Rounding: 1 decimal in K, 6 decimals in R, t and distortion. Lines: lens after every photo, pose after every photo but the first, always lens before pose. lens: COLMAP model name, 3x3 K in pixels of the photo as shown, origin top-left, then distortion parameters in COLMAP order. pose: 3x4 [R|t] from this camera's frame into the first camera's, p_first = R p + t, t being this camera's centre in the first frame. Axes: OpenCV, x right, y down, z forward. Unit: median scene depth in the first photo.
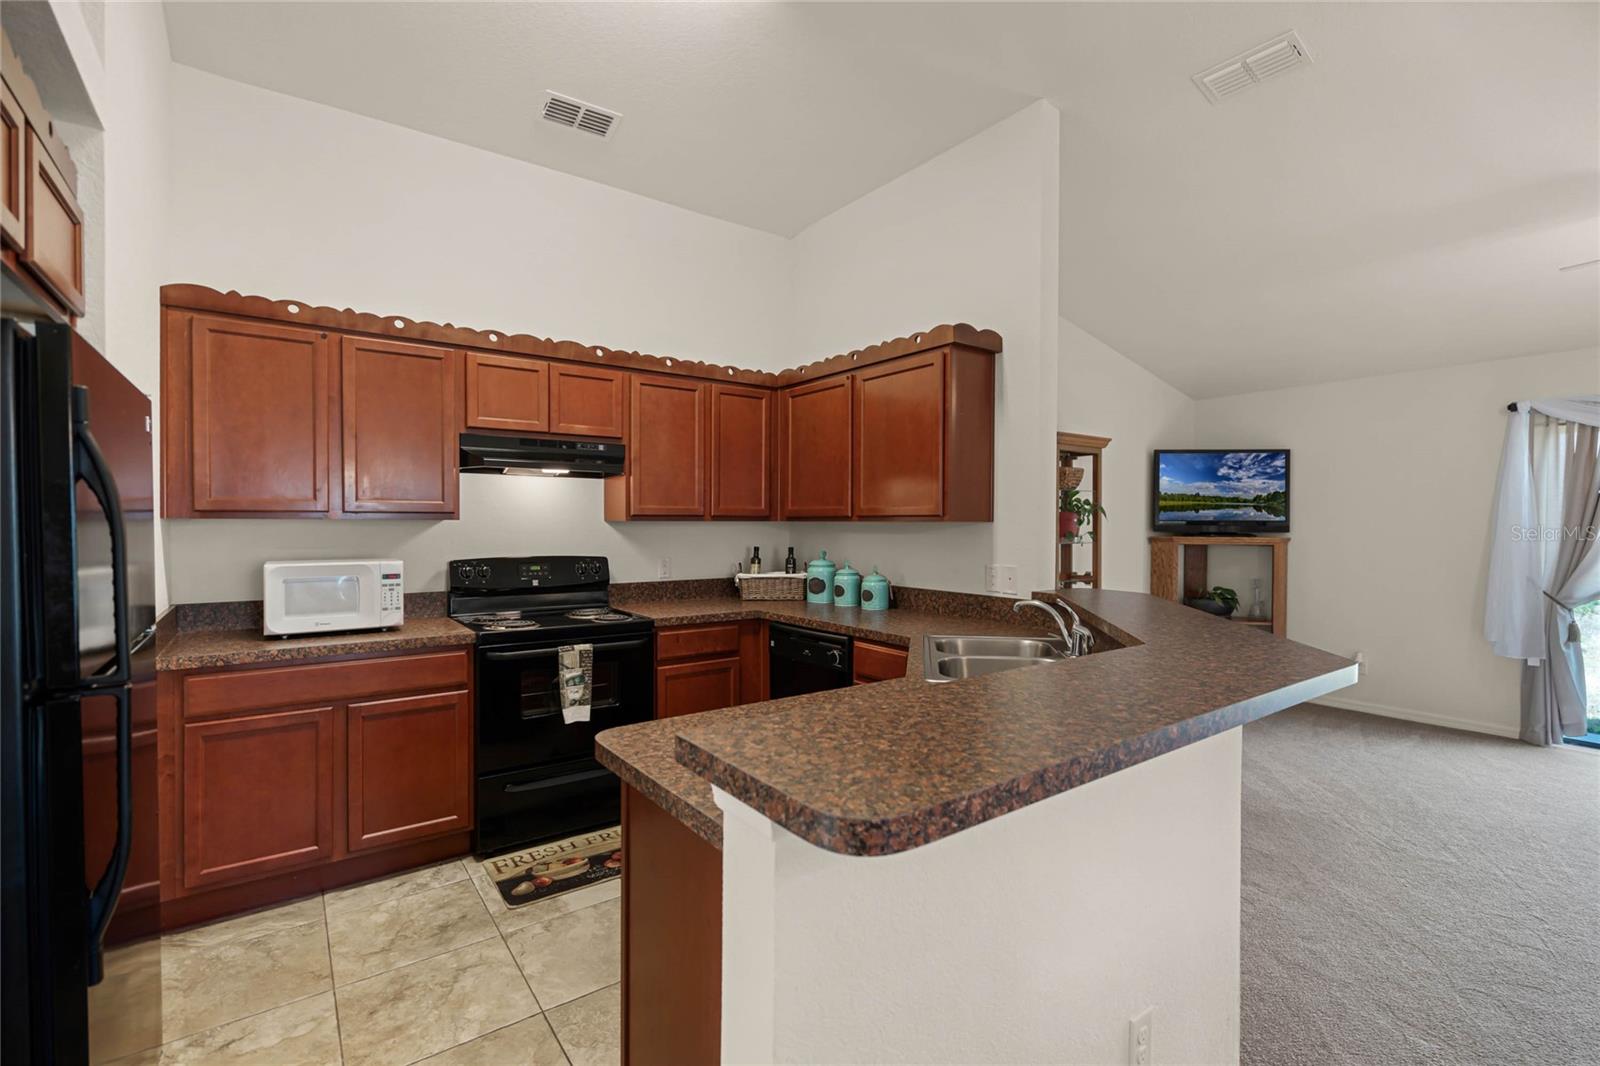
lens RADIAL K [[719.3, 0, 793.2], [0, 719.3, 527.0], [0, 0, 1]] dist [-0.003004, 0.000769]
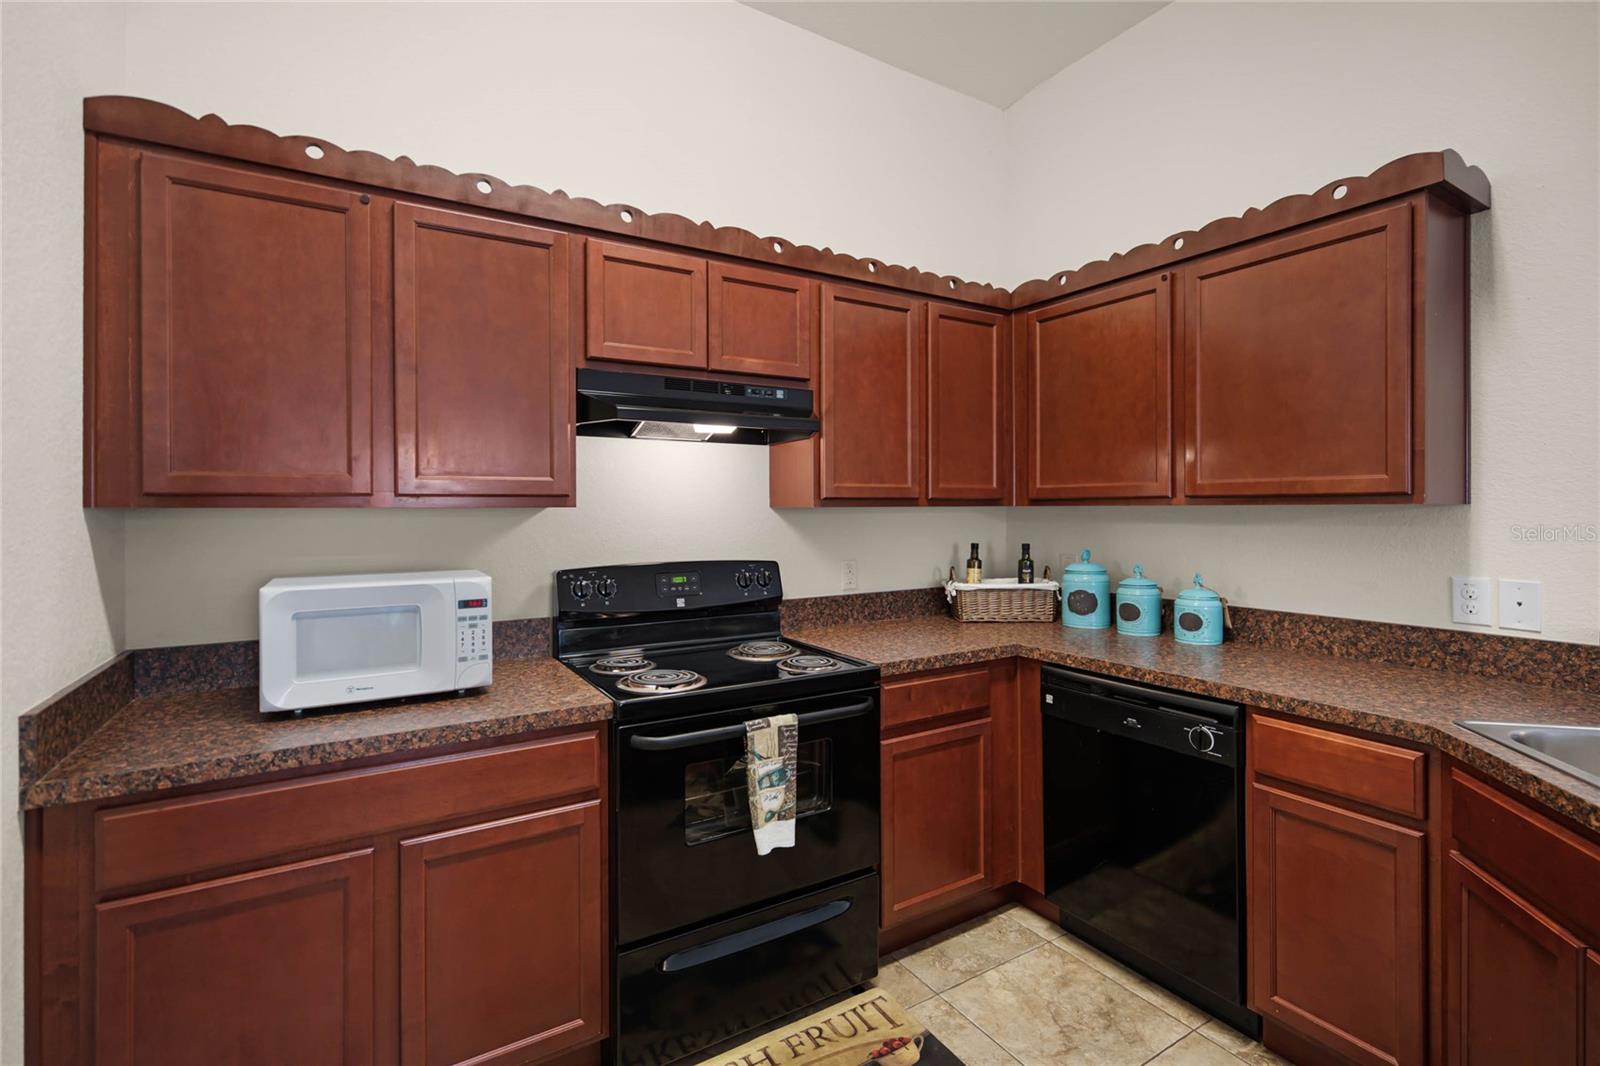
lens RADIAL K [[719.3, 0, 787.5], [0, 719.3, 502.0], [0, 0, 1]] dist [-0.003004, 0.000769]
pose [[0.996982, -0.007572, -0.077266, -0.235220], [0.006463, 0.999873, -0.014590, -0.004222], [0.077367, 0.014046, 0.996904, 0.395905]]
